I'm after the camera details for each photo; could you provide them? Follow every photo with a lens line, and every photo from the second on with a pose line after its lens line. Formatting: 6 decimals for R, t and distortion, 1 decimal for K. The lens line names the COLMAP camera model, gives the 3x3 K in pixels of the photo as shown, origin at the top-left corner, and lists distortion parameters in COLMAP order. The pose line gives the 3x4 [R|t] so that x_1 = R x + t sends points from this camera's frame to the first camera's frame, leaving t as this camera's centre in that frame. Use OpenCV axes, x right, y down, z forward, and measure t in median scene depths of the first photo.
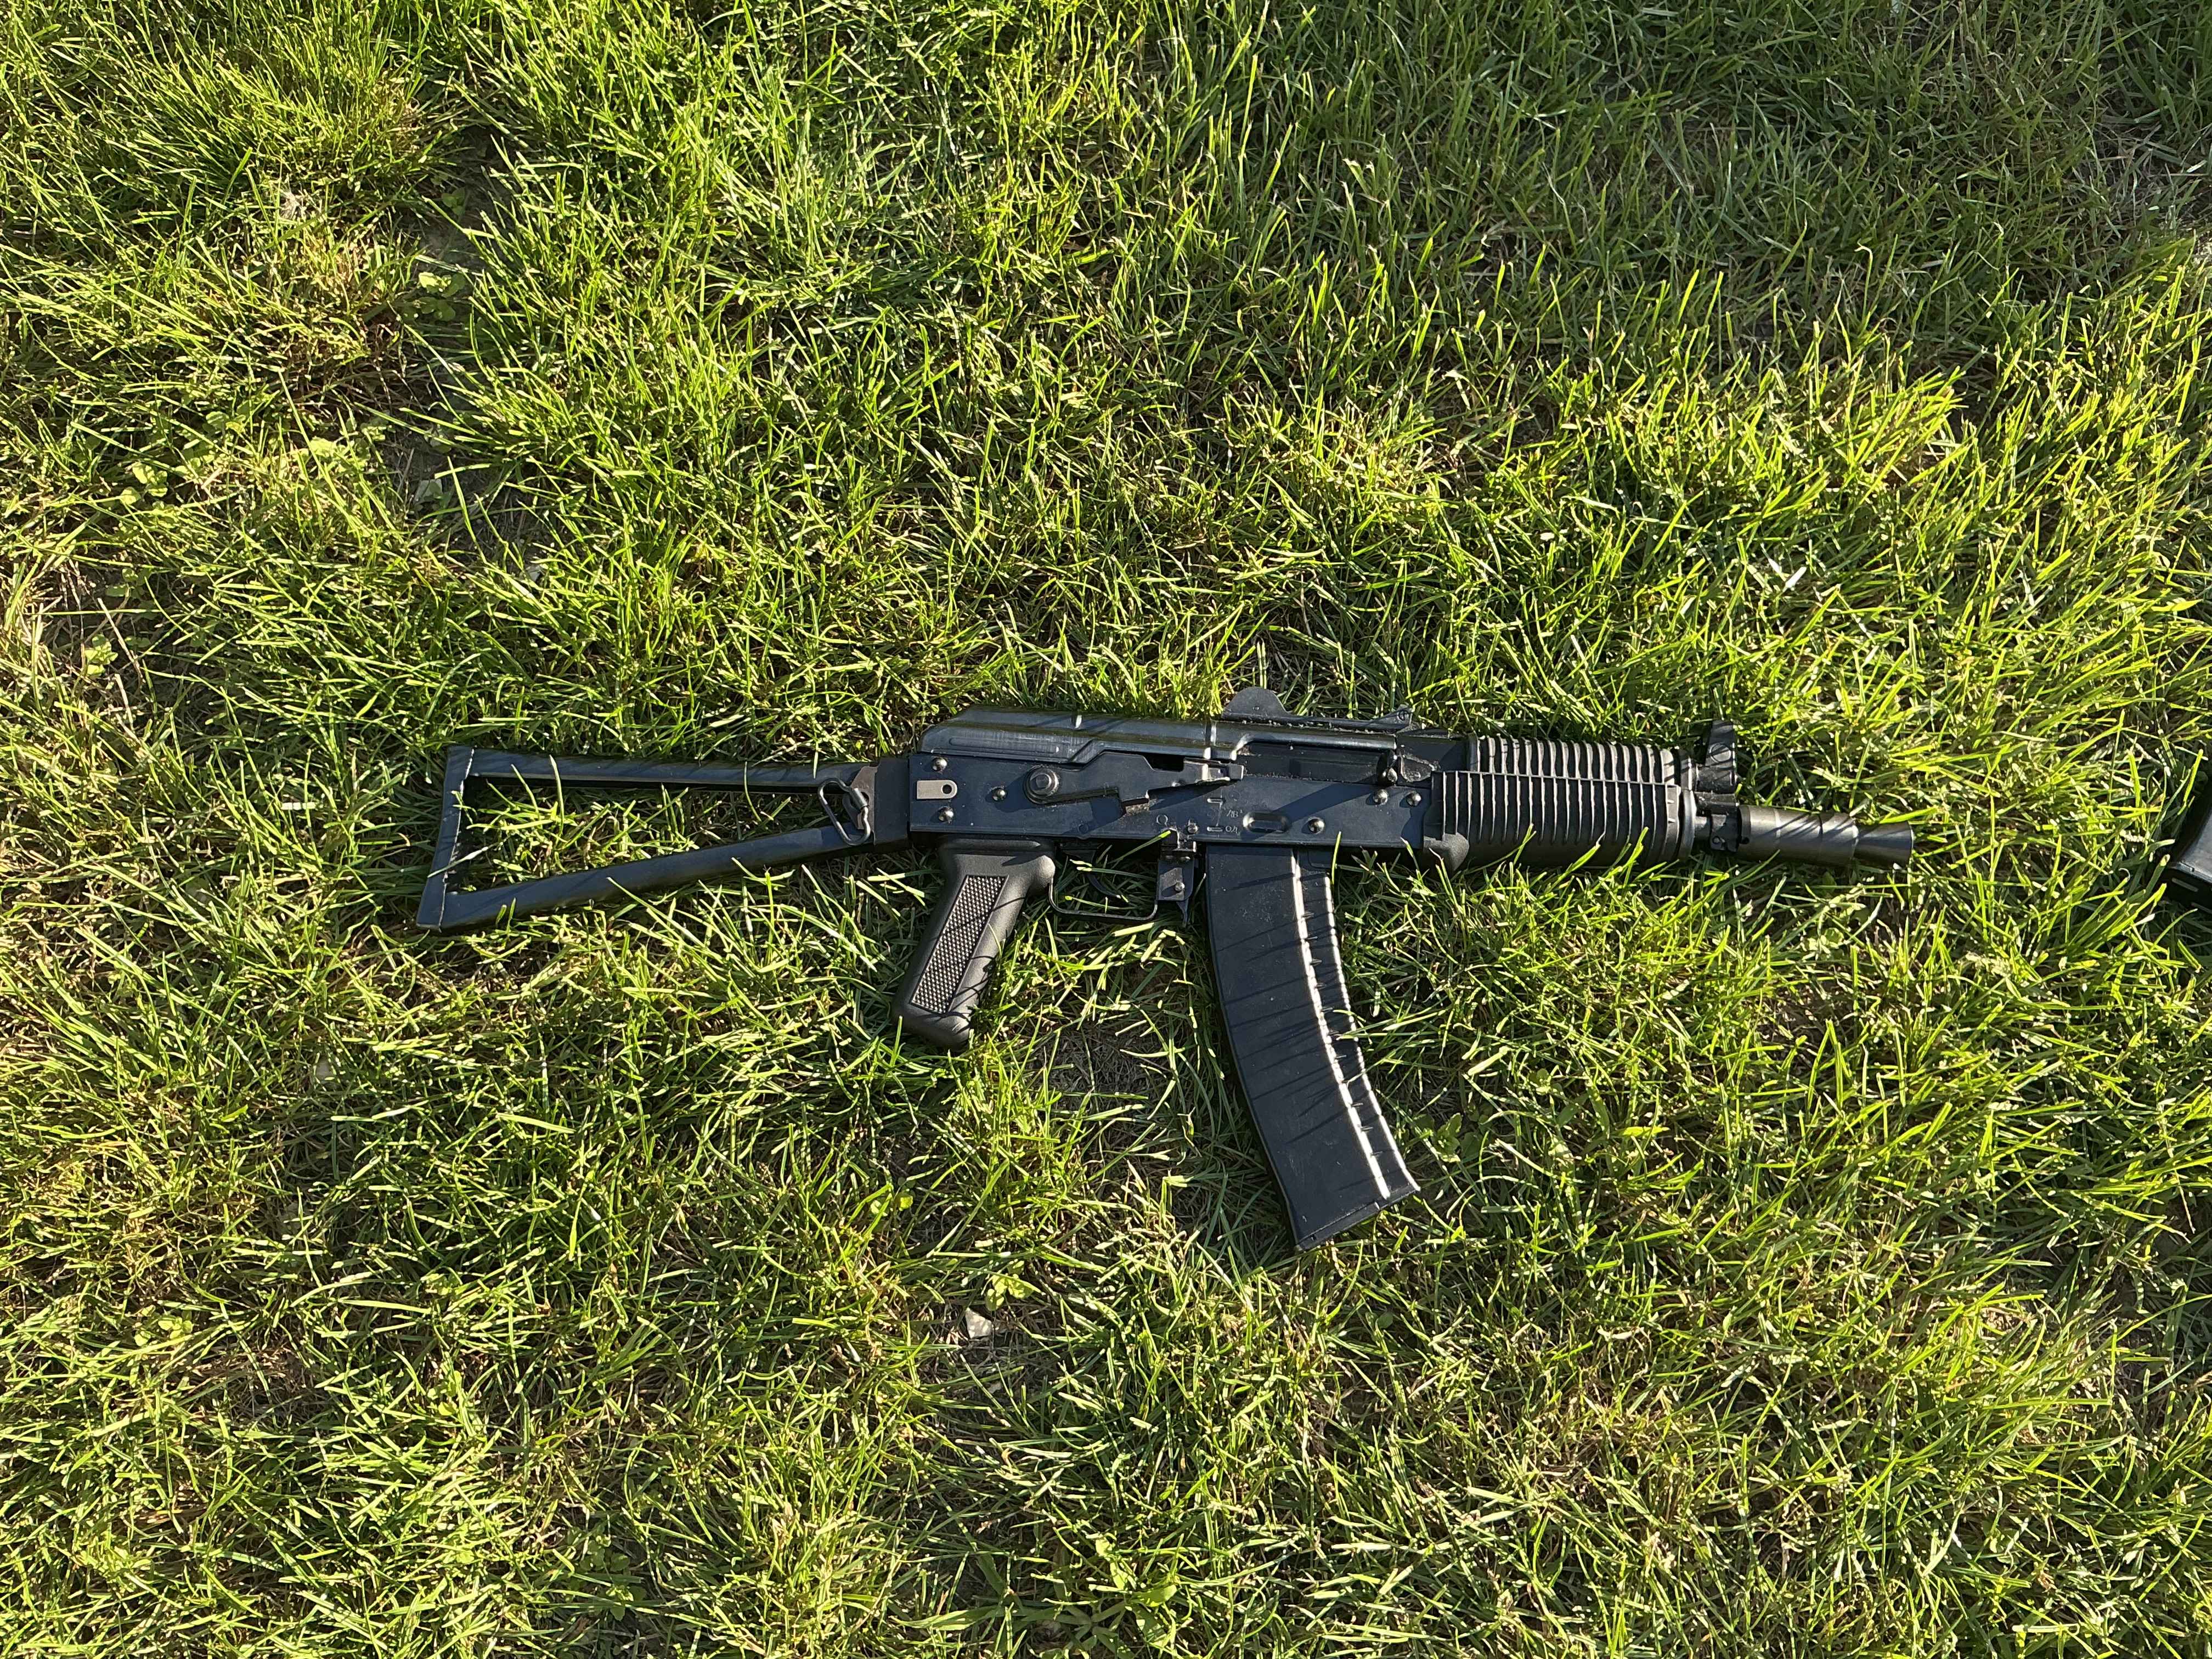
lens RADIAL K [[1835.9, 0, 1108.3], [0, 1835.9, 823.8], [0, 0, 1]] dist [0.098554, -0.240812]
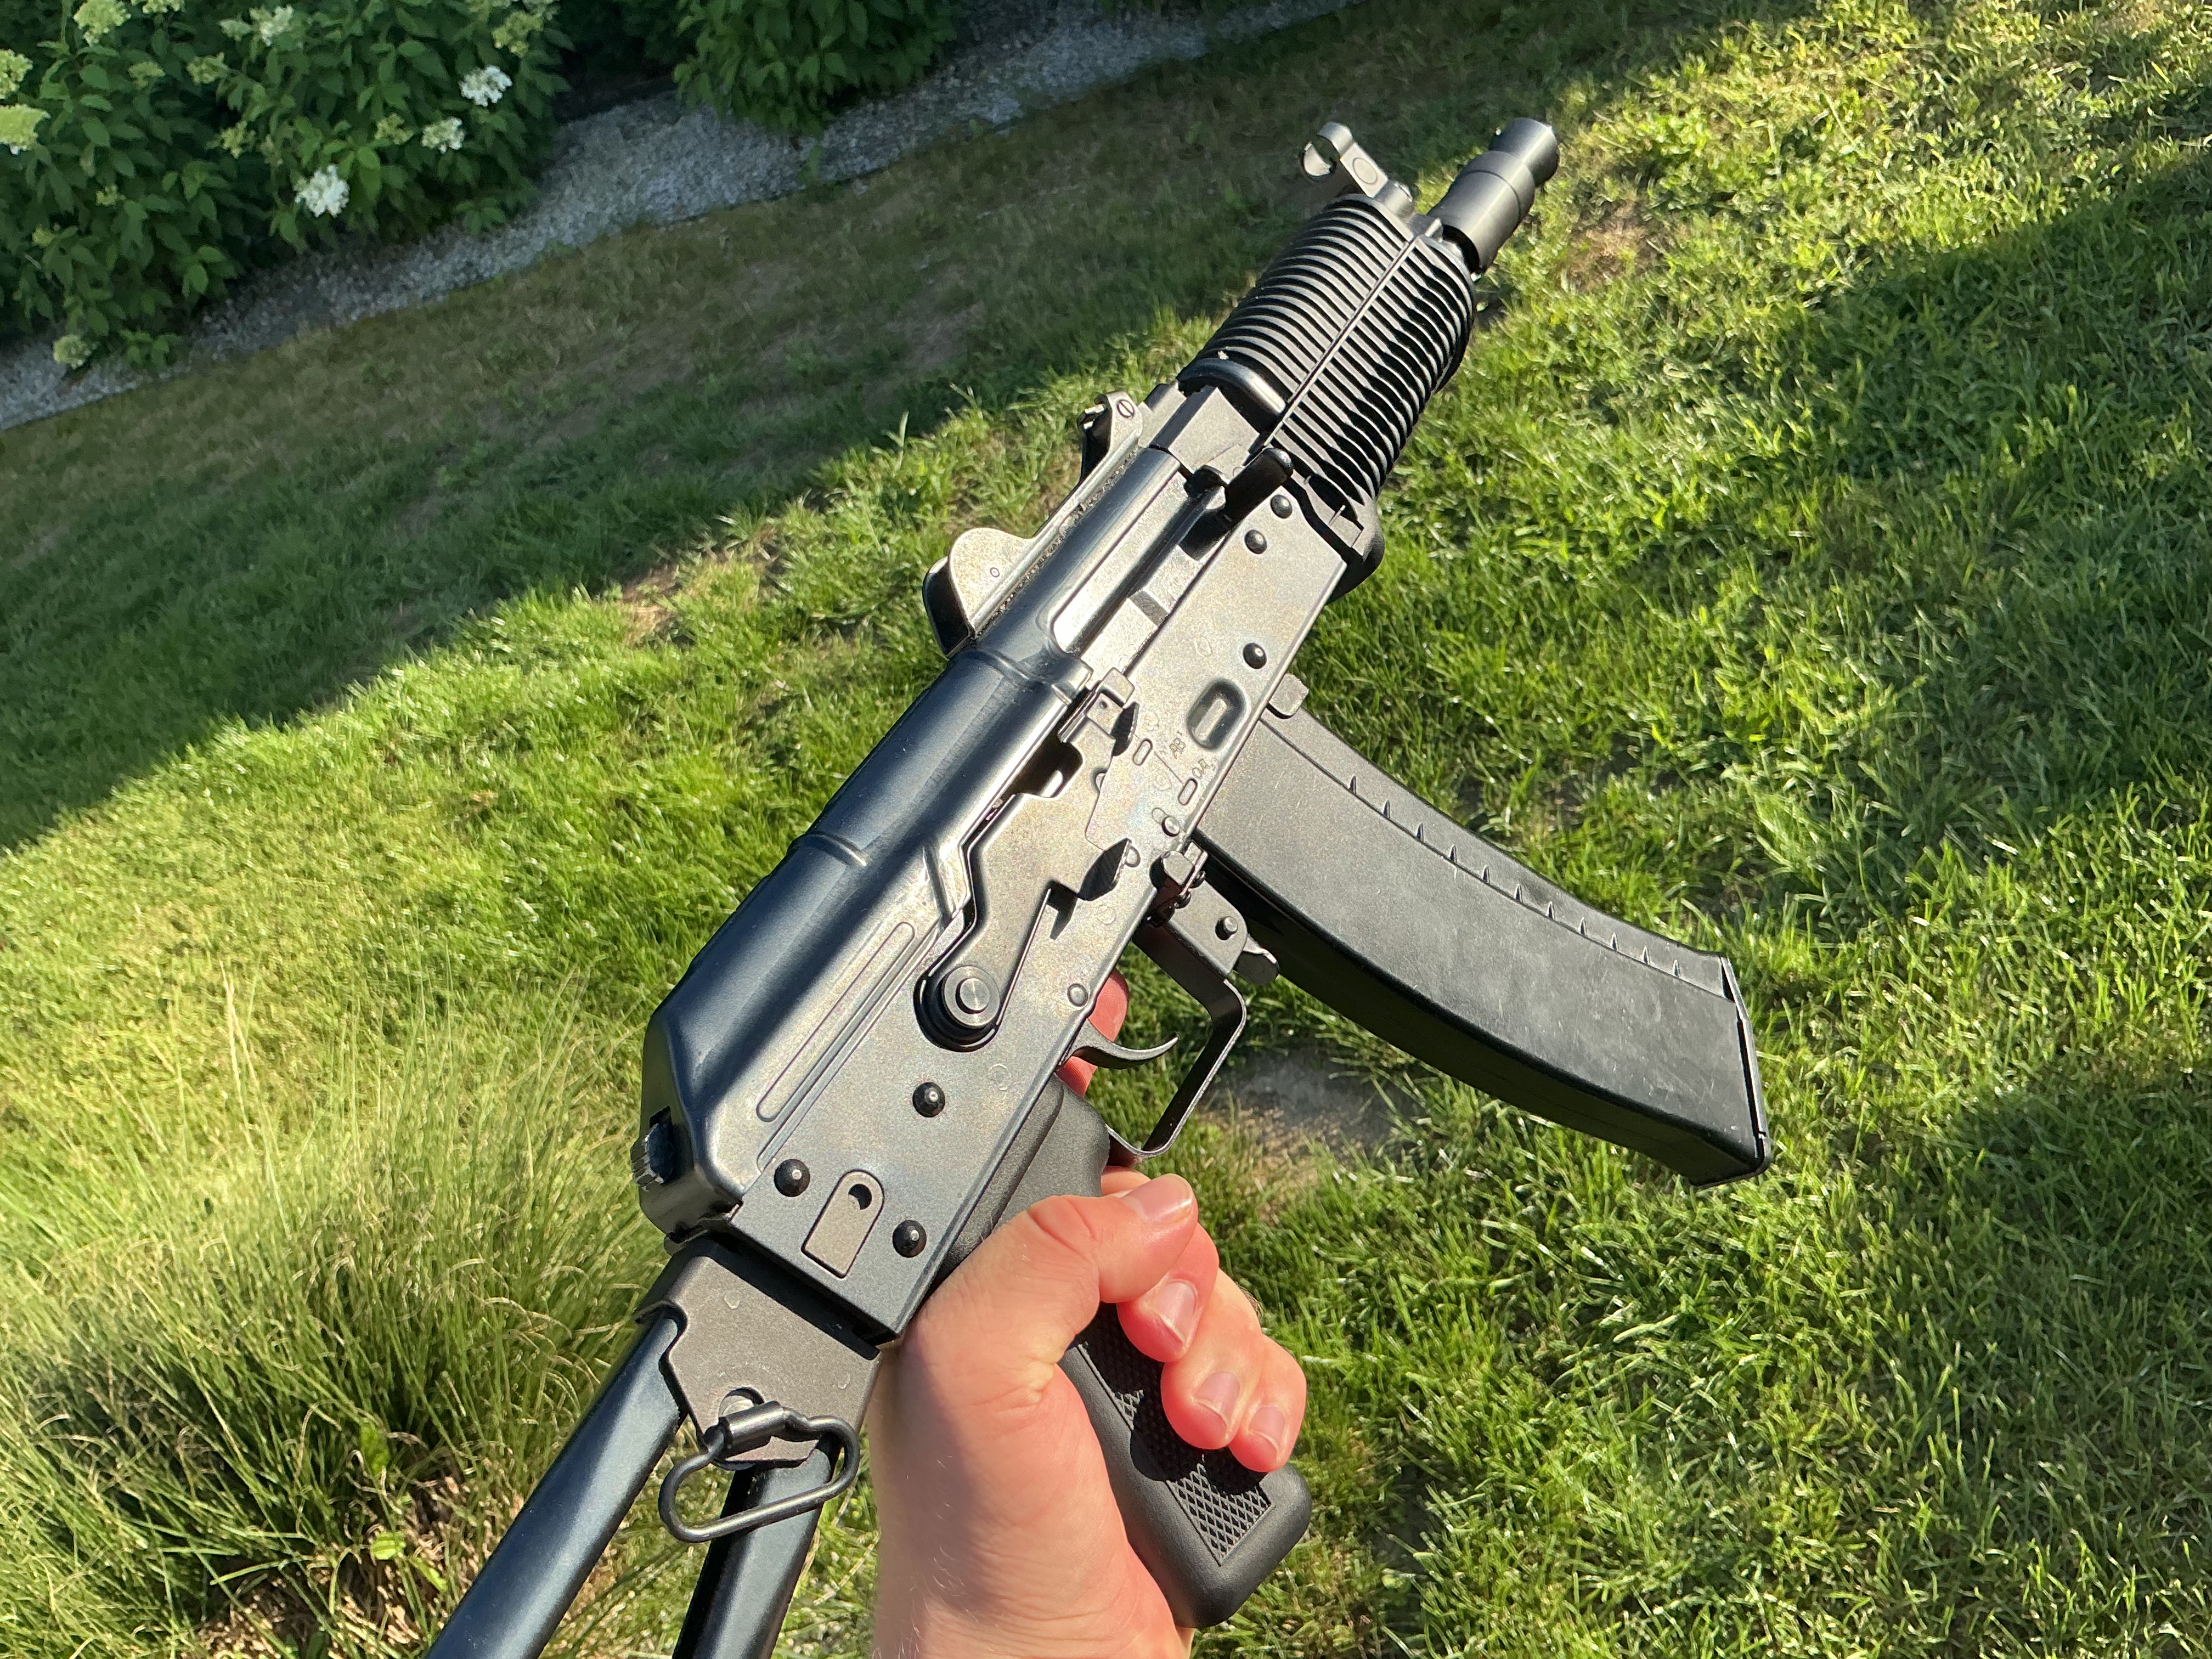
lens RADIAL K [[1876.3, 0, 1100.7], [0, 1876.3, 868.5], [0, 0, 1]] dist [0.106837, -0.231911]
pose [[0.915968, -0.172789, -0.362141, 0.076896], [-0.016264, 0.885801, -0.463780, -0.091111], [0.400921, 0.430698, 0.808555, -0.604780]]
